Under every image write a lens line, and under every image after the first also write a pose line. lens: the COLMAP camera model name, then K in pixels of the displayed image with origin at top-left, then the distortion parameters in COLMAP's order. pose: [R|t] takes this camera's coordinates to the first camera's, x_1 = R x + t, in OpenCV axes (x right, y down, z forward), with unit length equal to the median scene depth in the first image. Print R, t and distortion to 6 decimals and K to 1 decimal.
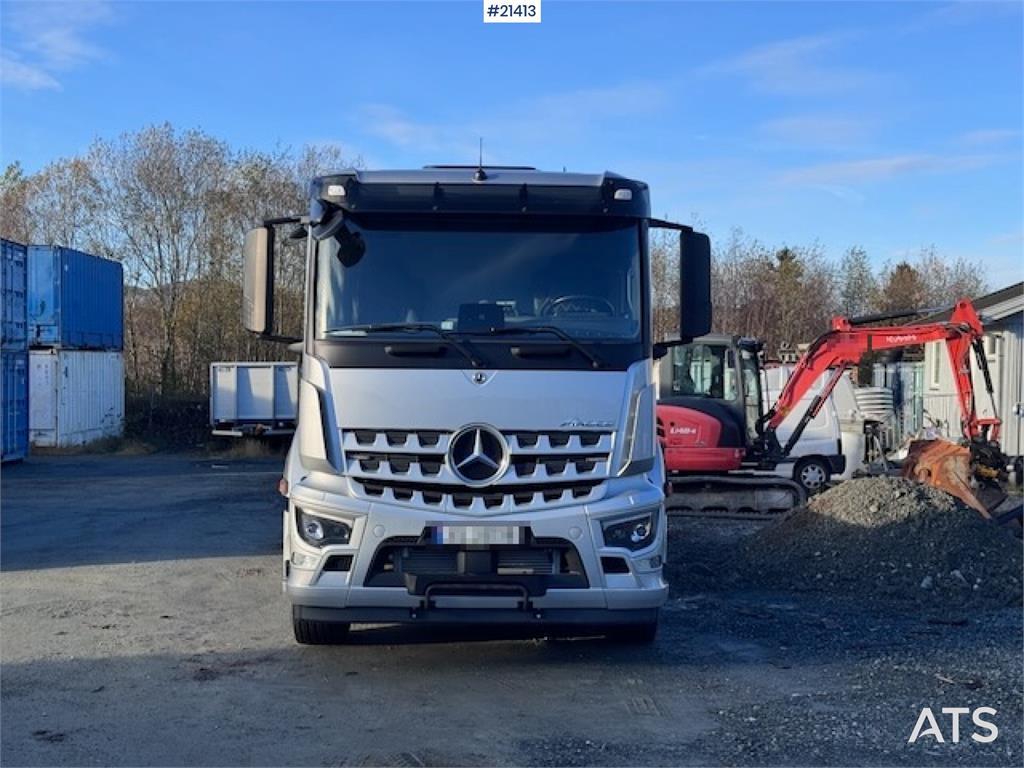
lens RADIAL K [[1410.3, 0, 512.0], [0, 1410.3, 384.0], [0, 0, 1]] dist [0.127484, -0.027447]
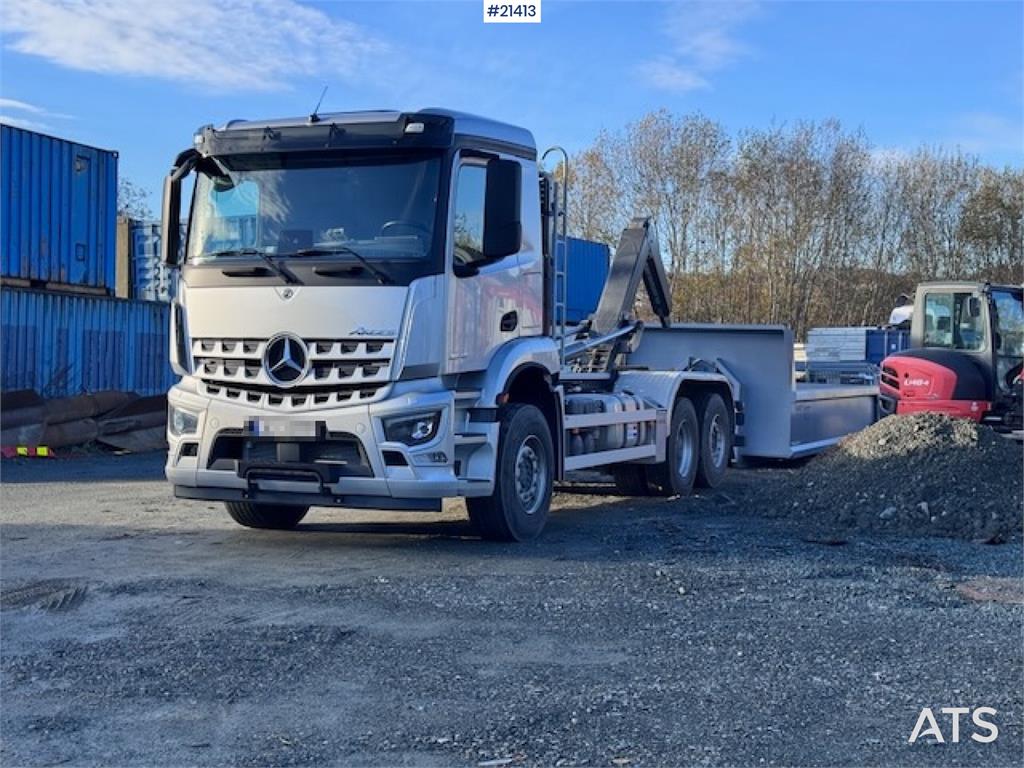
lens RADIAL K [[1410.3, 0, 512.0], [0, 1410.3, 384.0], [0, 0, 1]] dist [0.127484, -0.027447]
pose [[0.906944, 0.007552, -0.421183, 0.634033], [-0.003614, 0.999942, 0.010146, 0.057426], [0.421236, -0.007679, 0.906919, 0.019621]]
